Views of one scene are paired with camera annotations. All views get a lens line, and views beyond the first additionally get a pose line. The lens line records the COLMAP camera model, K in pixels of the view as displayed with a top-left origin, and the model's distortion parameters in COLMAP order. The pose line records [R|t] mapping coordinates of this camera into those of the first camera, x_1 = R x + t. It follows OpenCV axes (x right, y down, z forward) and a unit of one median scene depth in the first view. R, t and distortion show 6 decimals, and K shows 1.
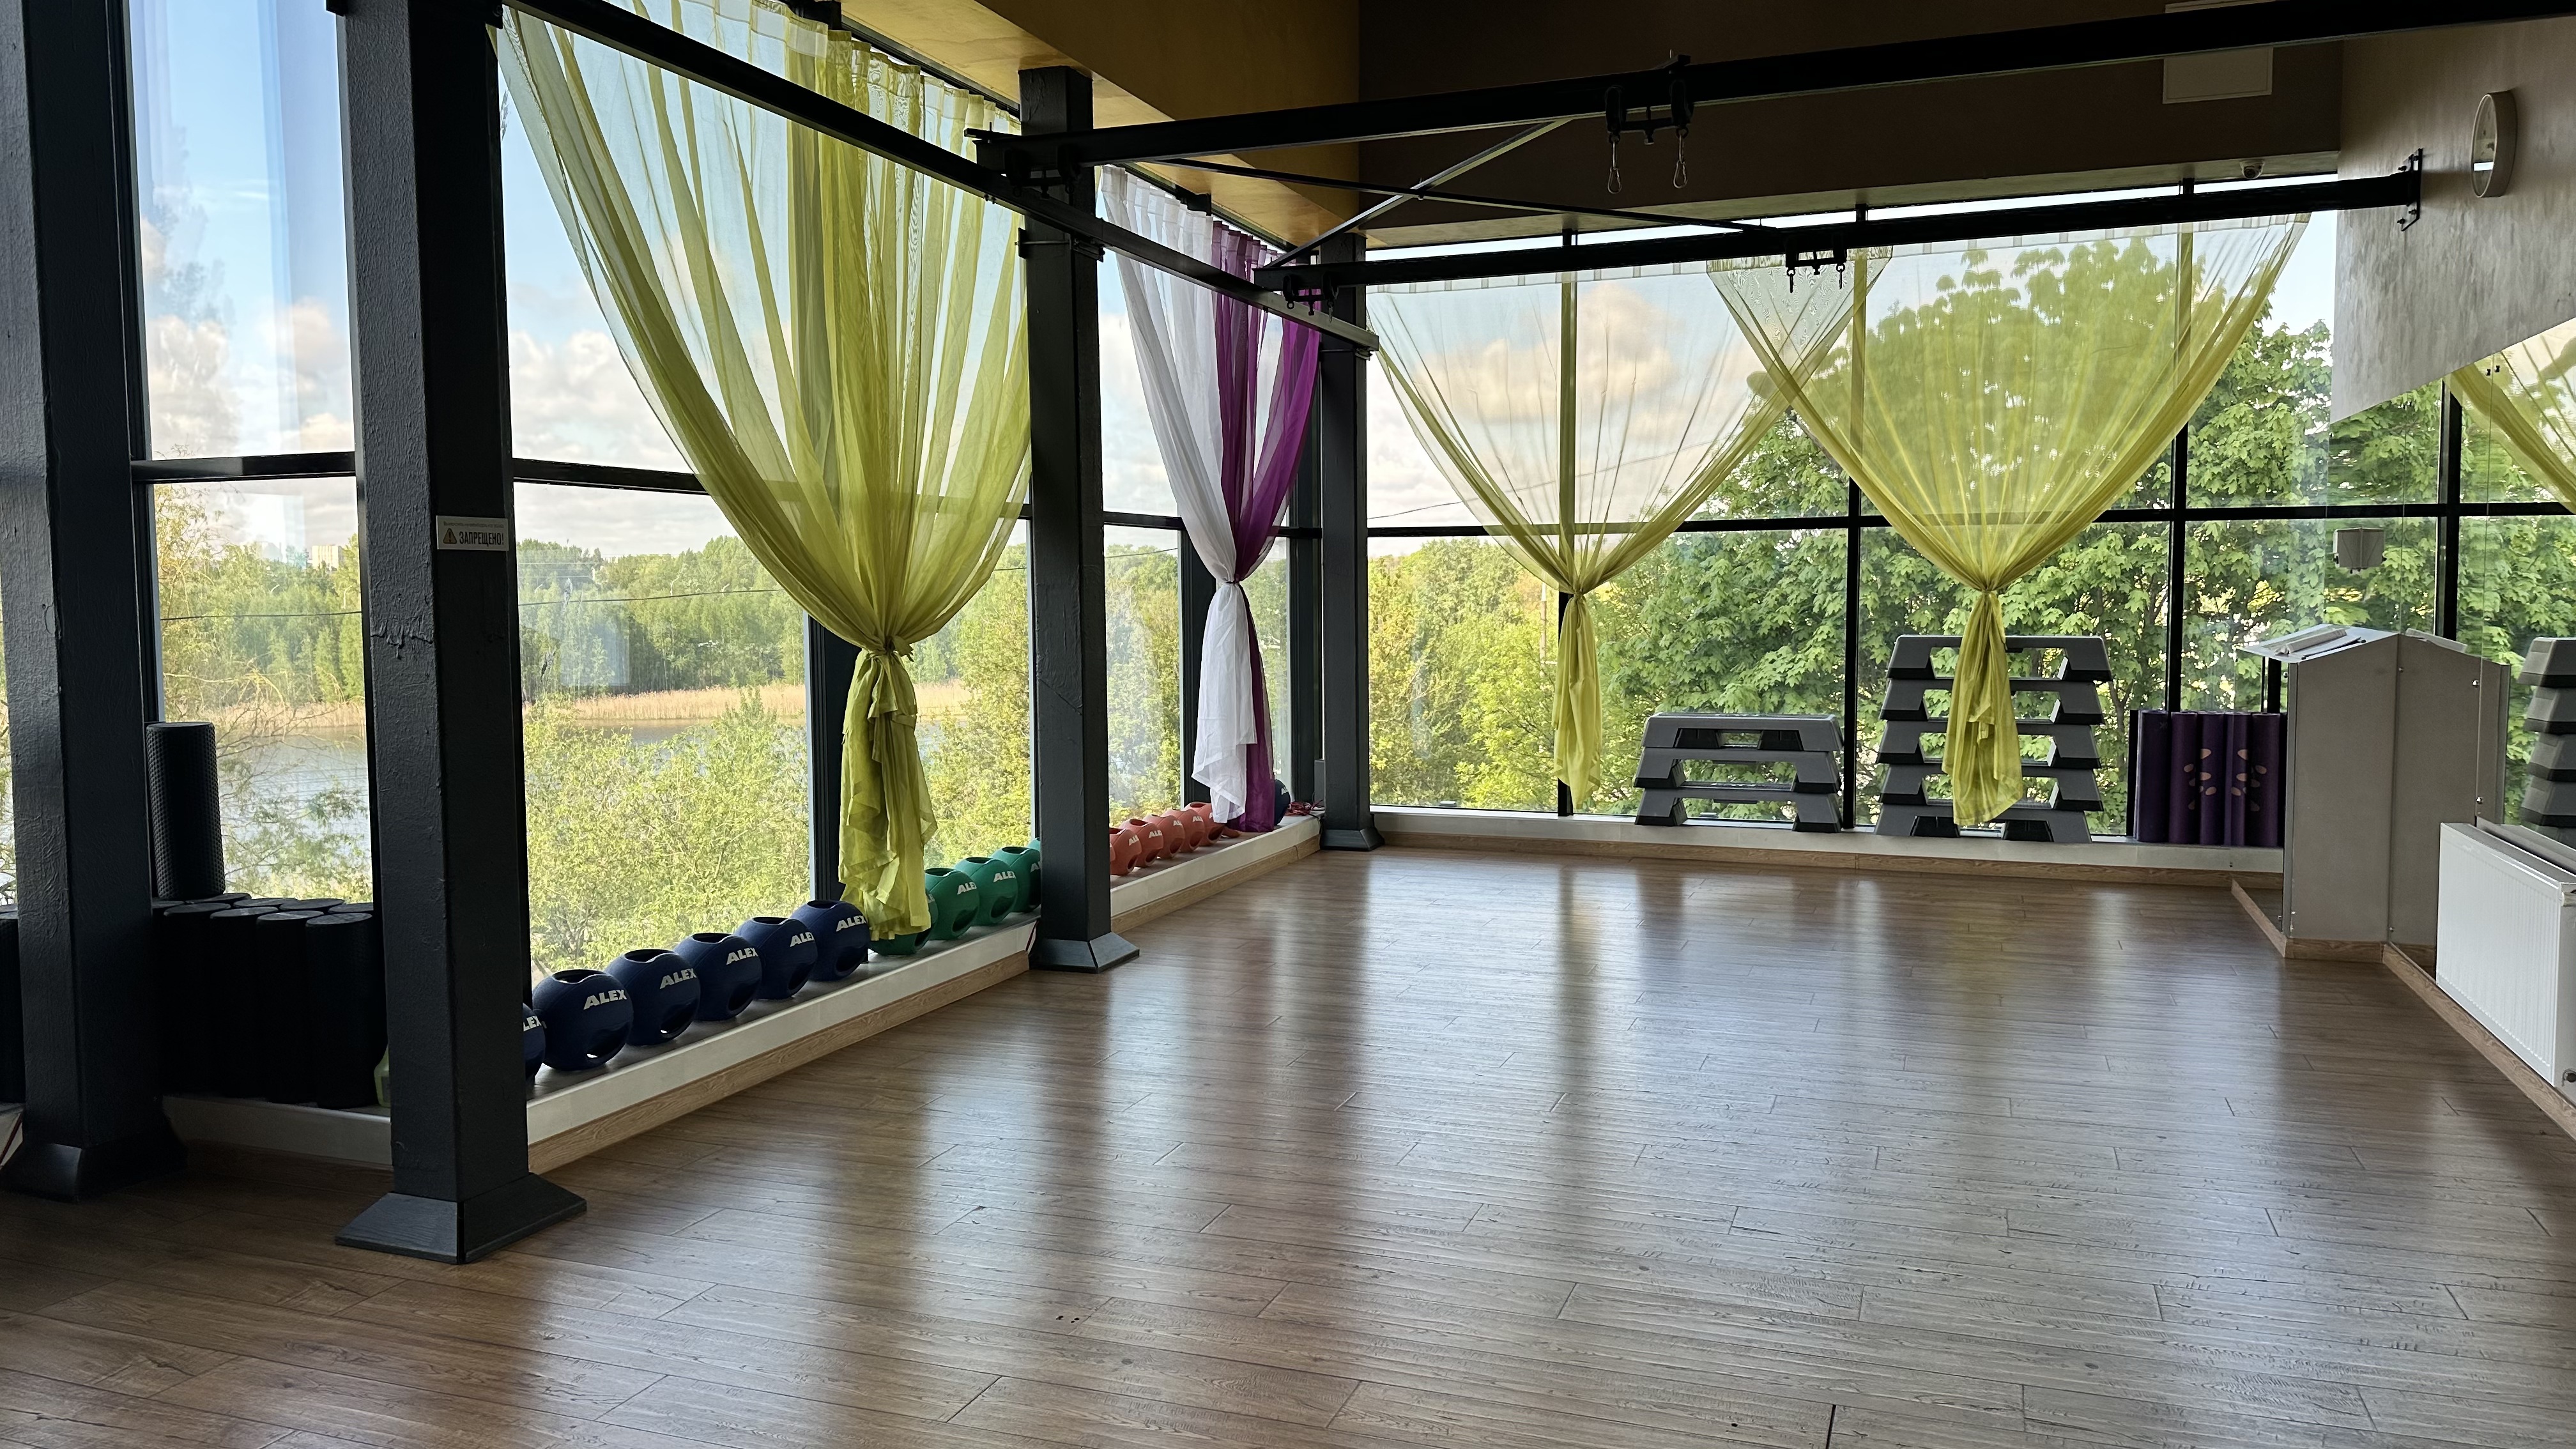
lens RADIAL K [[1863.9, 0, 1299.8], [0, 1863.9, 722.5], [0, 0, 1]] dist [0.090954, -0.054893]
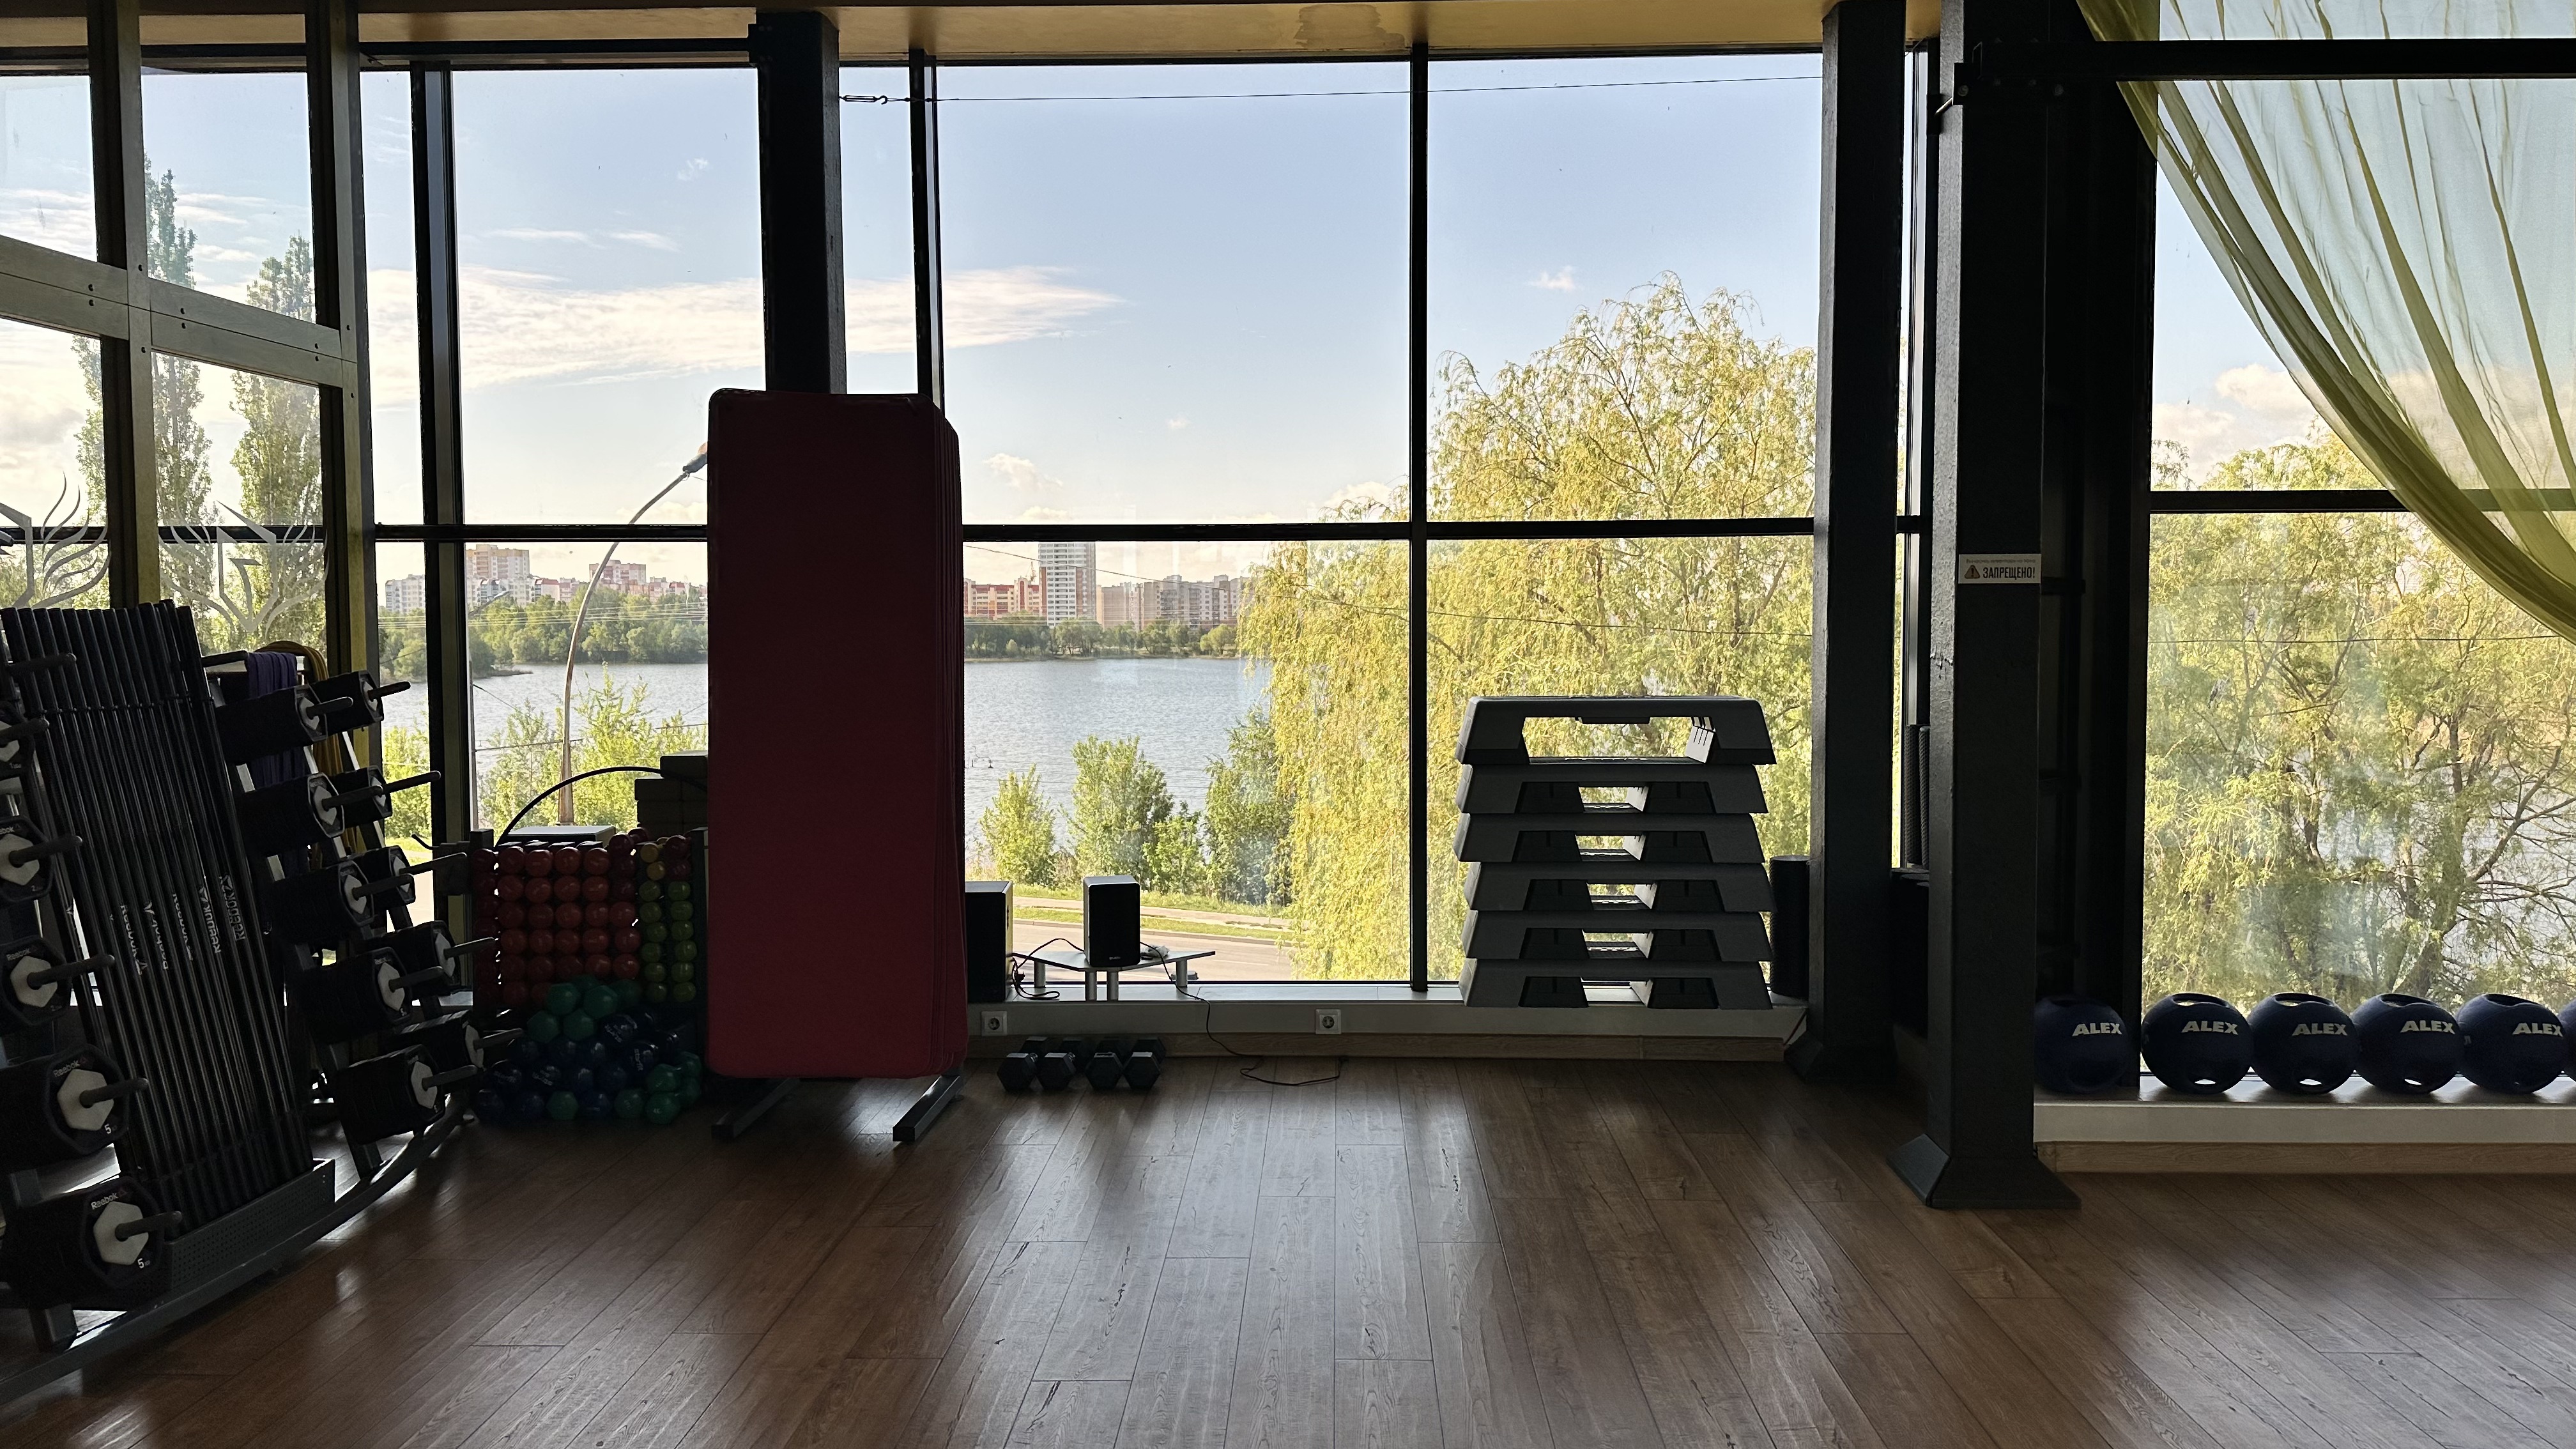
lens RADIAL K [[1863.9, 0, 1241.2], [0, 1863.9, 689.4], [0, 0, 1]] dist [0.090954, -0.054893]
pose [[0.350984, 0.050287, -0.935030, 0.371580], [-0.072366, 0.997027, 0.026457, -0.020757], [0.933581, 0.058378, 0.353580, 0.154070]]
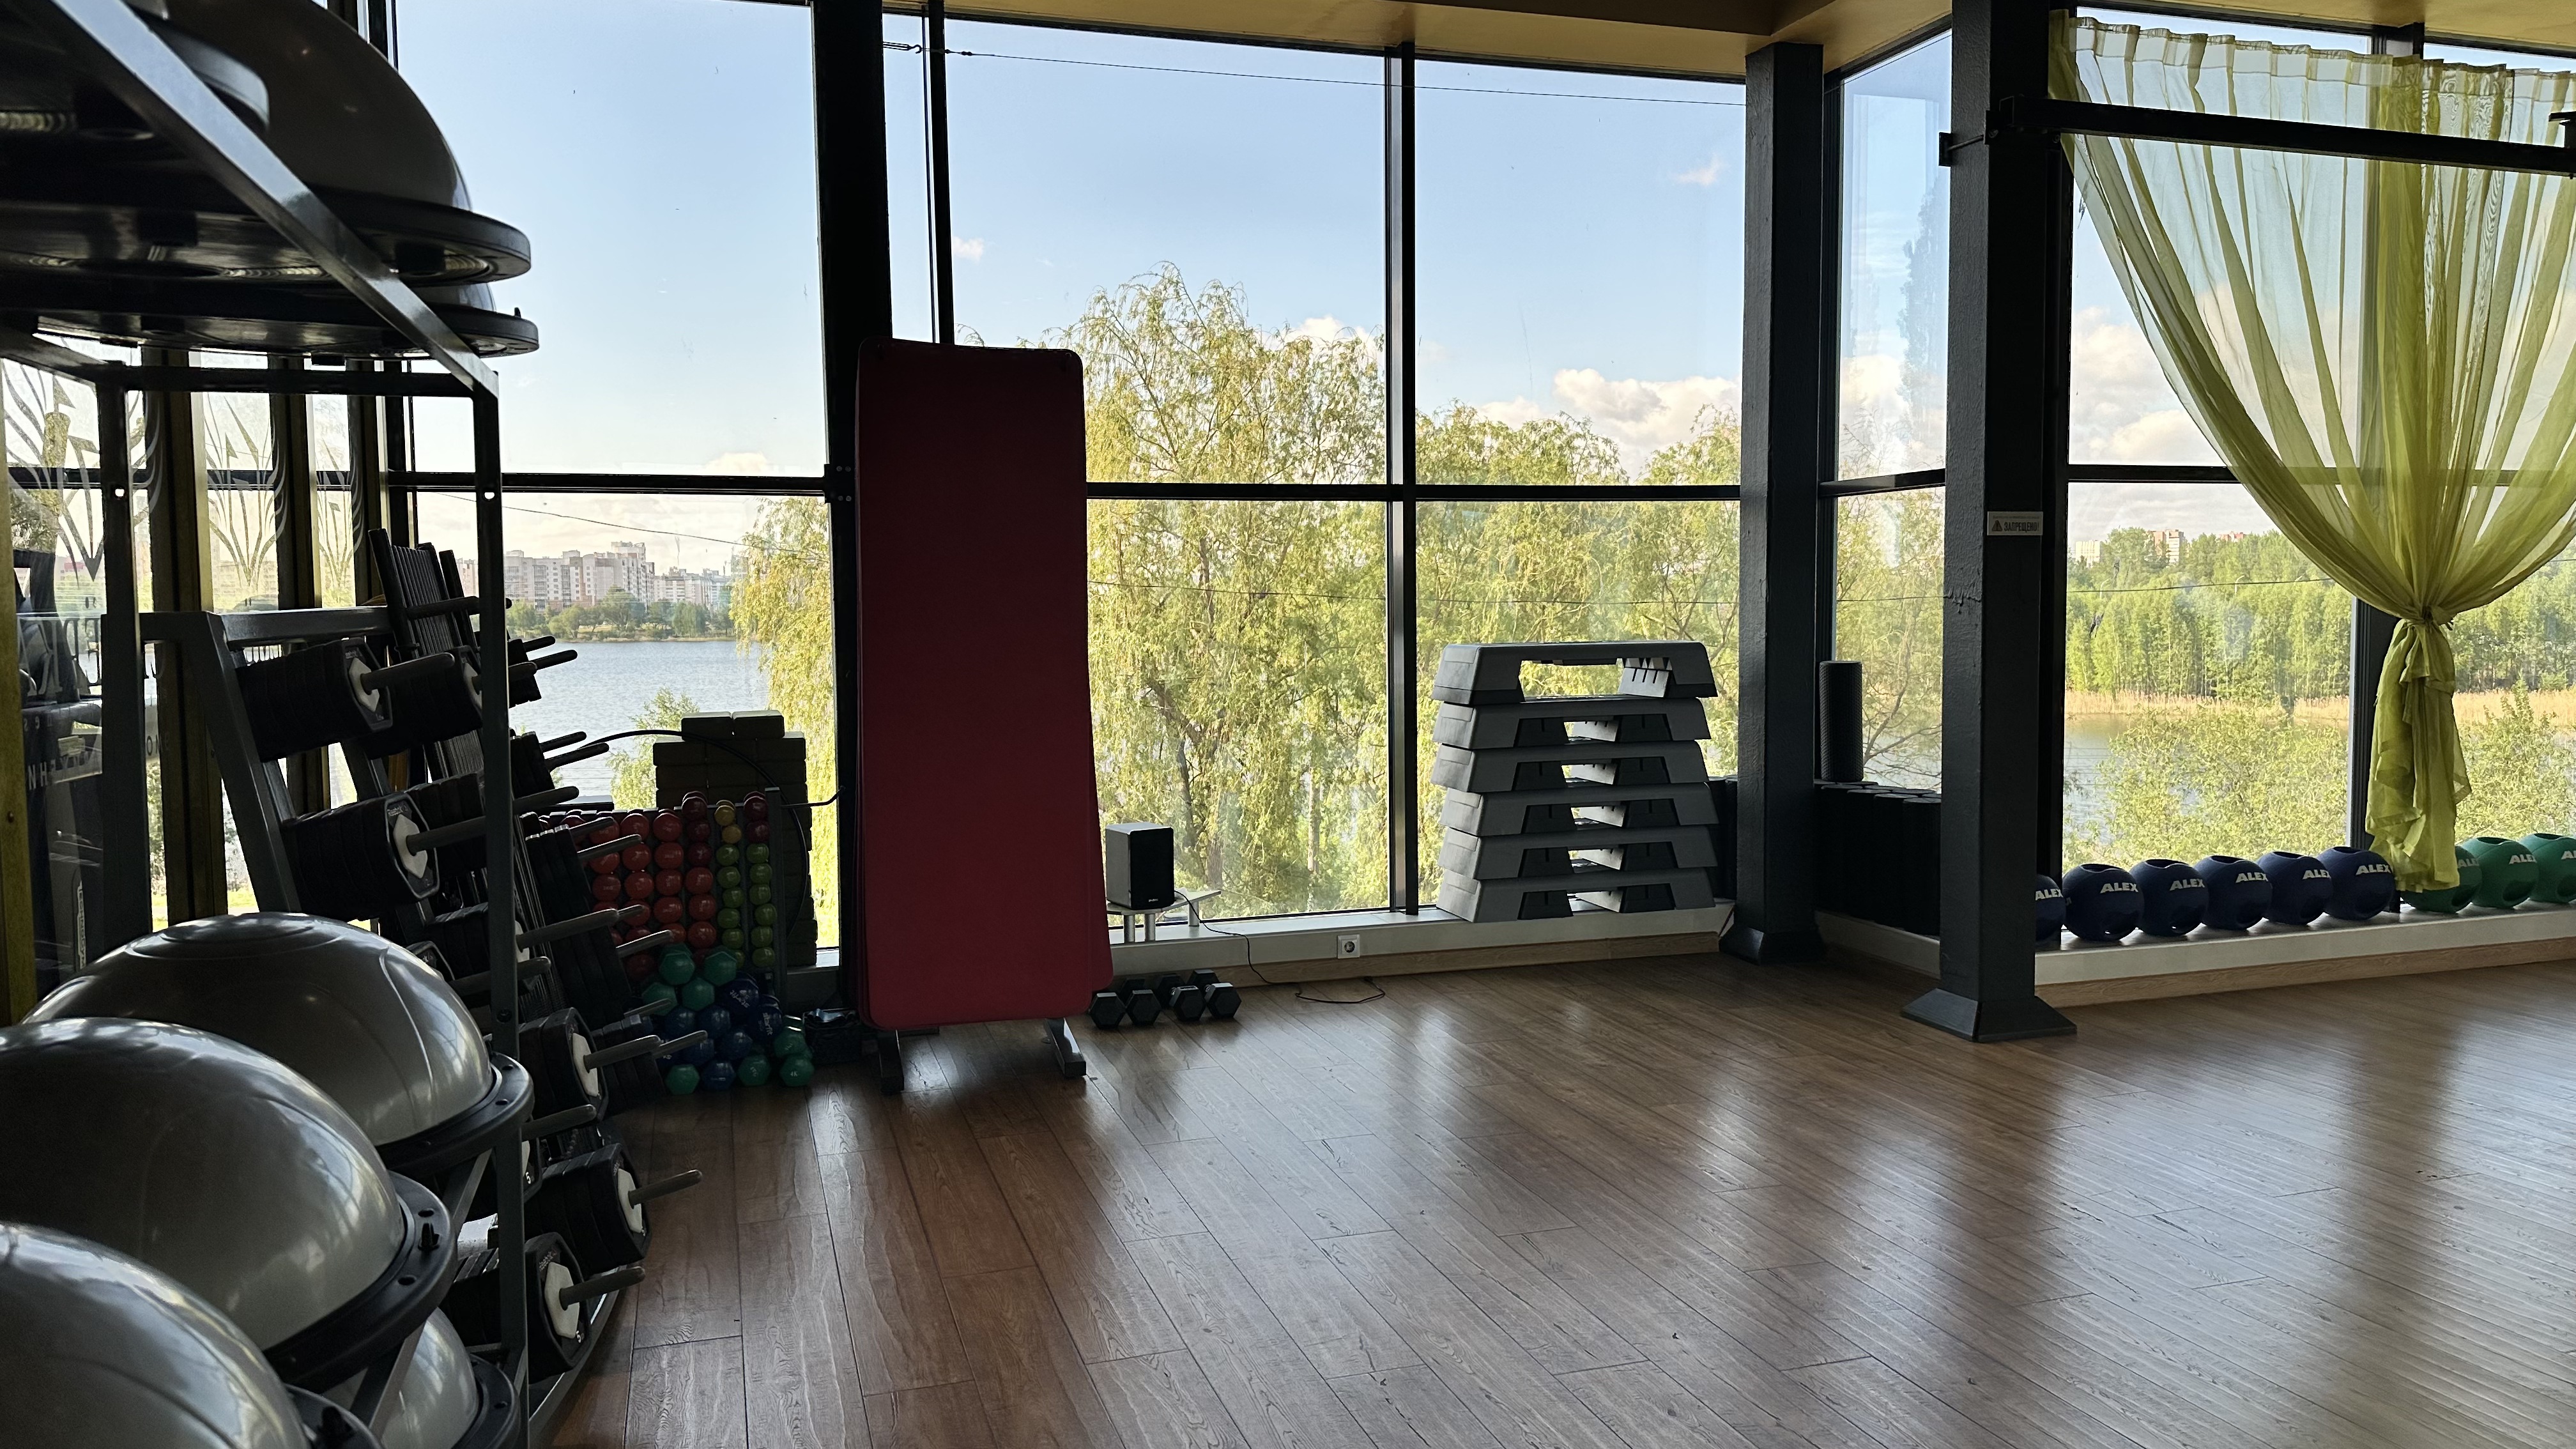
lens RADIAL K [[1863.9, 0, 1266.0], [0, 1863.9, 714.3], [0, 0, 1]] dist [0.090954, -0.054893]
pose [[0.642784, 0.058976, -0.763774, 0.223031], [-0.058103, 0.997913, 0.028156, 0.026302], [0.763841, 0.026279, 0.644870, -0.251387]]
